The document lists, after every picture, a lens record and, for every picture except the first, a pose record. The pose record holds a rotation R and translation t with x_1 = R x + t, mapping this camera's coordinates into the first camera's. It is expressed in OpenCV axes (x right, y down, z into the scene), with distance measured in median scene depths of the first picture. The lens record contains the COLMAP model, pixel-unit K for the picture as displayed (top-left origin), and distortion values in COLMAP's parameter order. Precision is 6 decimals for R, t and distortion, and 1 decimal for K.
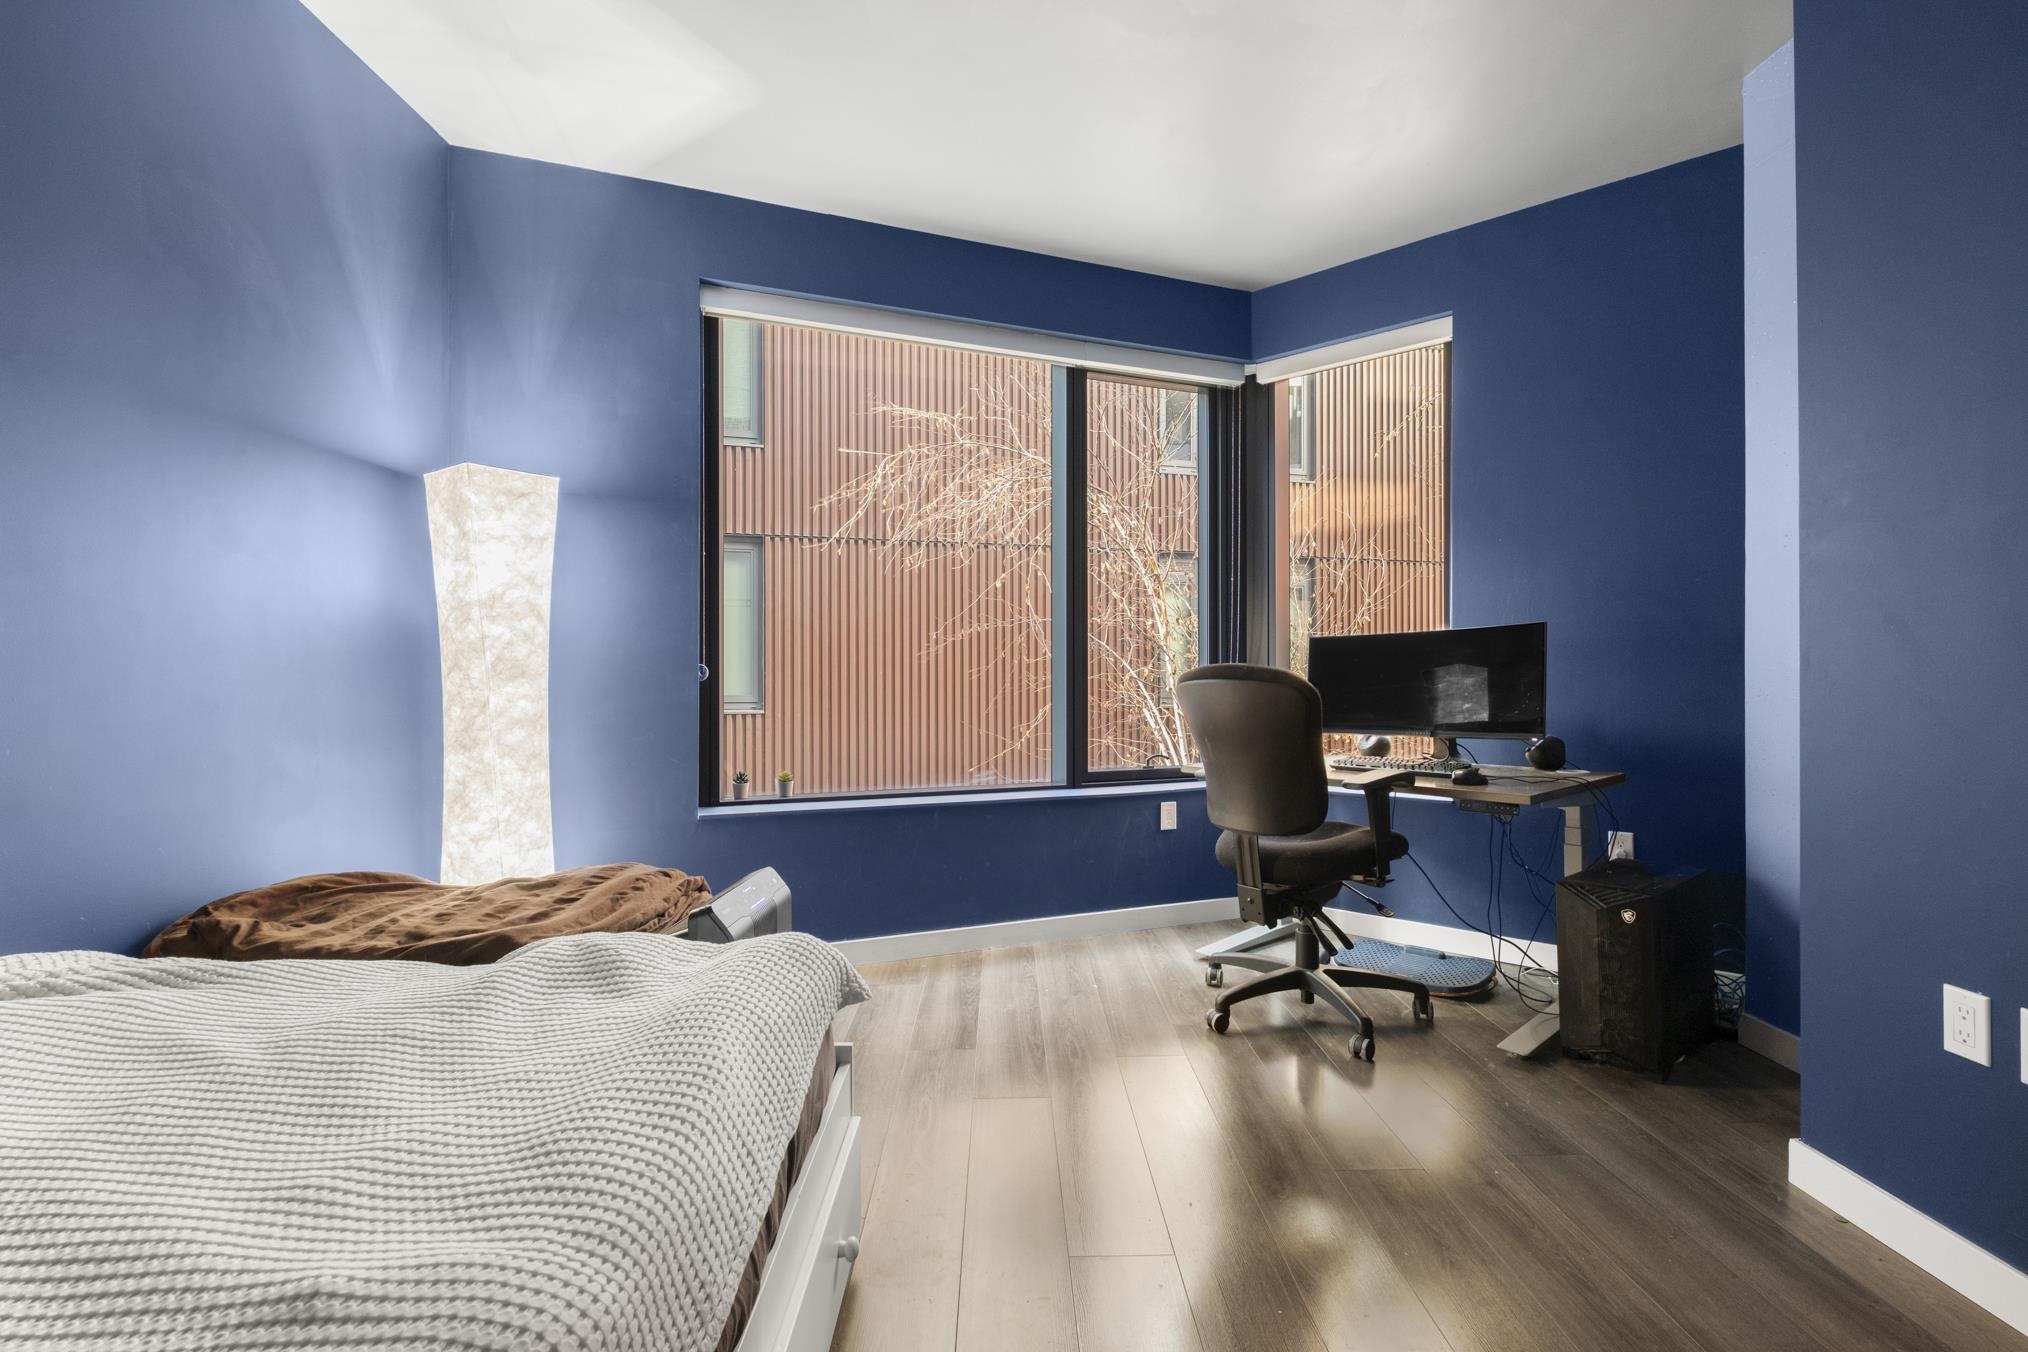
lens RADIAL K [[888.1, 0, 1022.4], [0, 888.1, 674.2], [0, 0, 1]] dist [-0.007773, -0.000766]
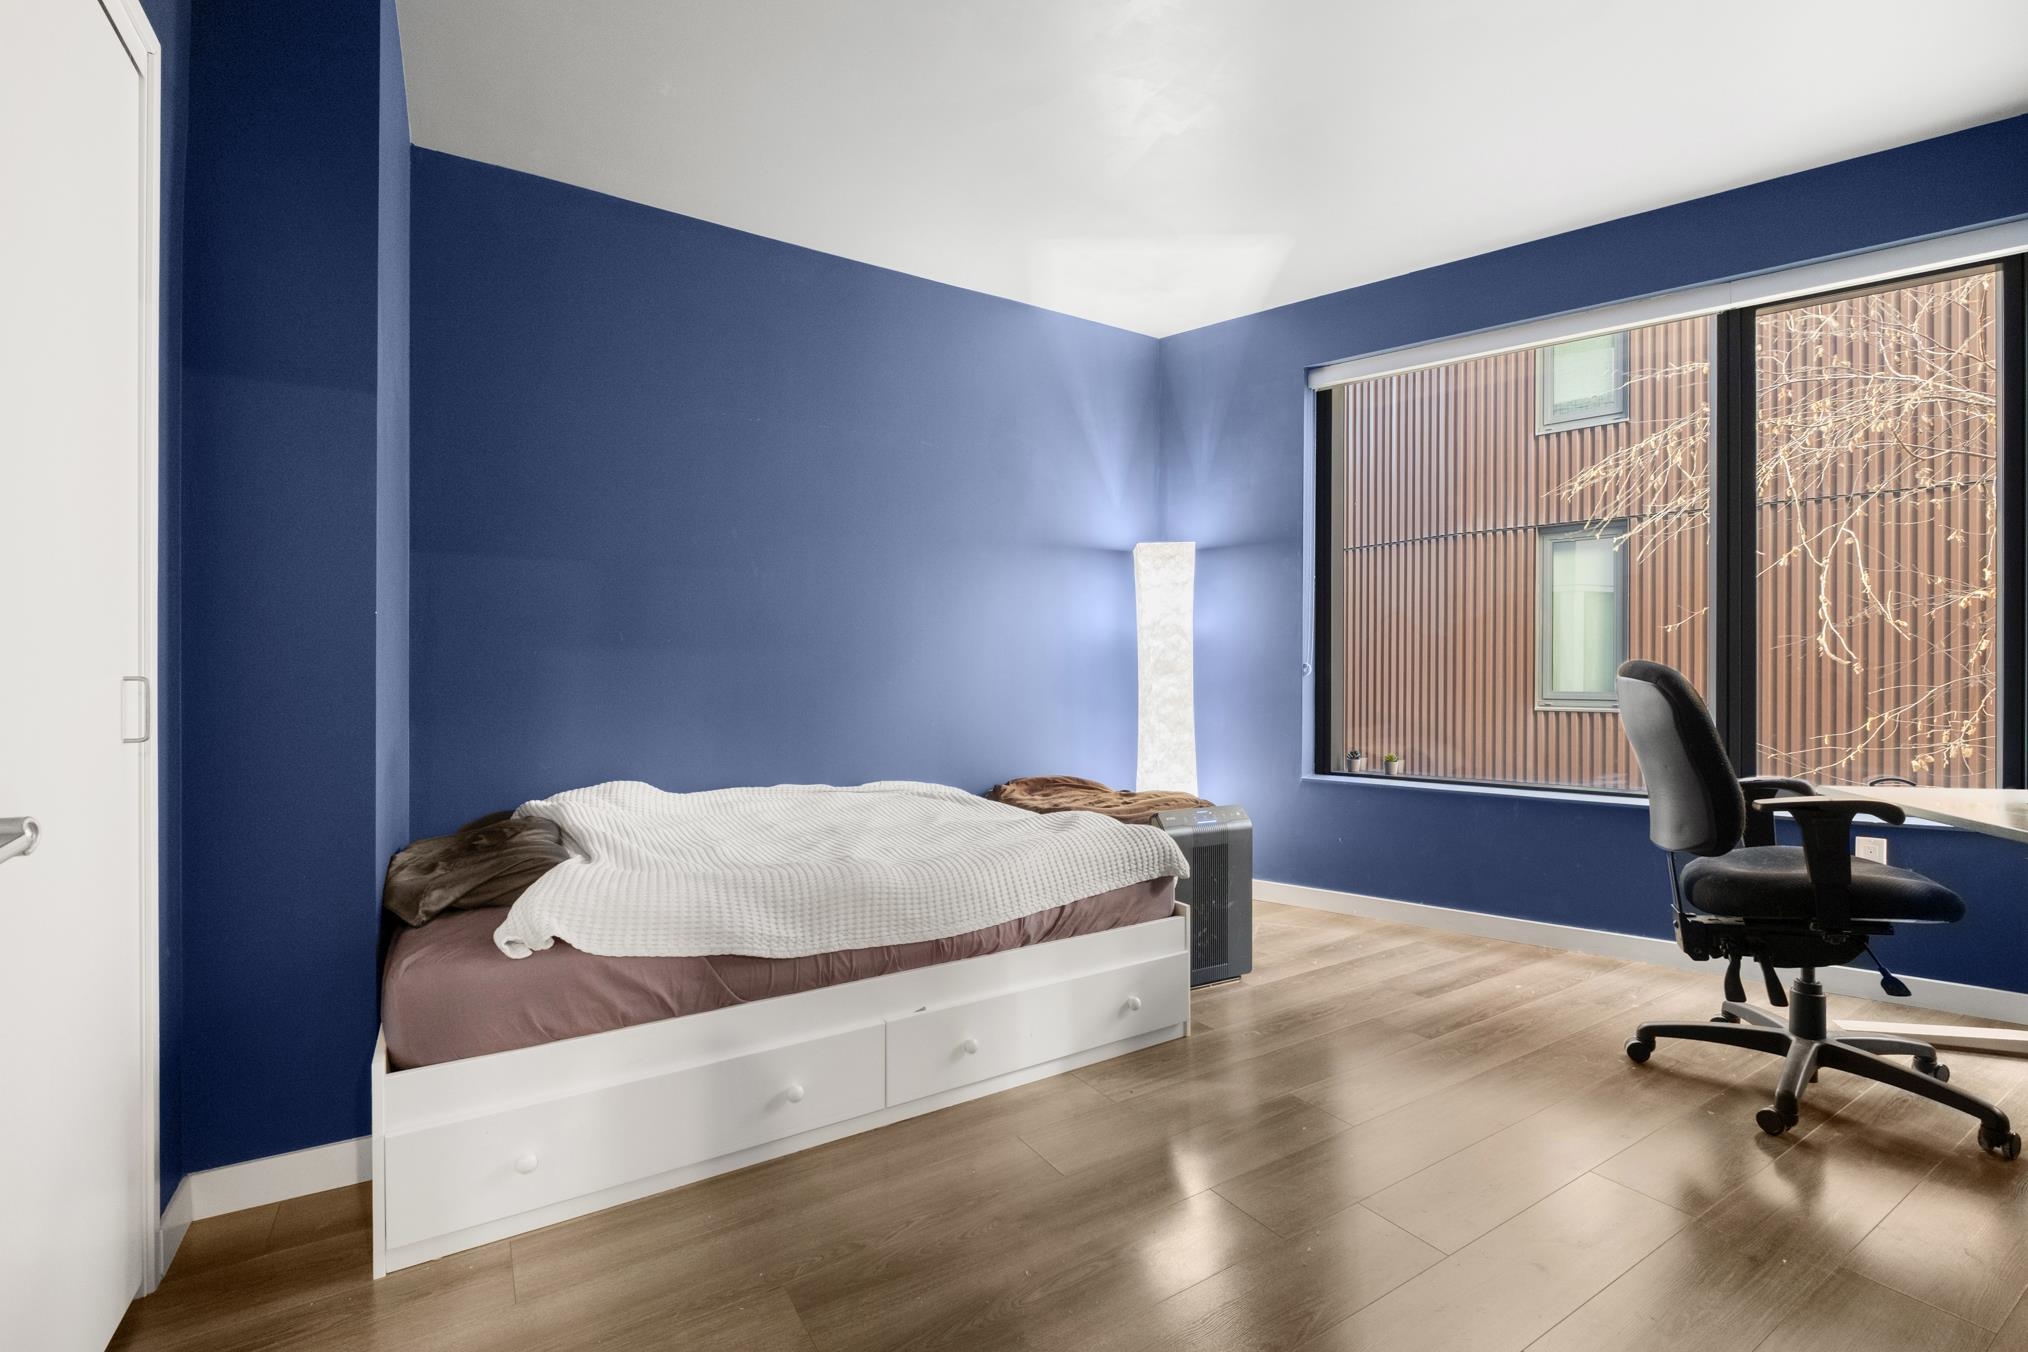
lens RADIAL K [[908.5, 0, 1016.4], [0, 908.5, 662.5], [0, 0, 1]] dist [0.000621, -0.000076]
pose [[0.492803, -0.006316, -0.870118, 0.685948], [0.001677, 0.999979, -0.006309, -0.004404], [0.870139, 0.001649, 0.492803, -0.036813]]
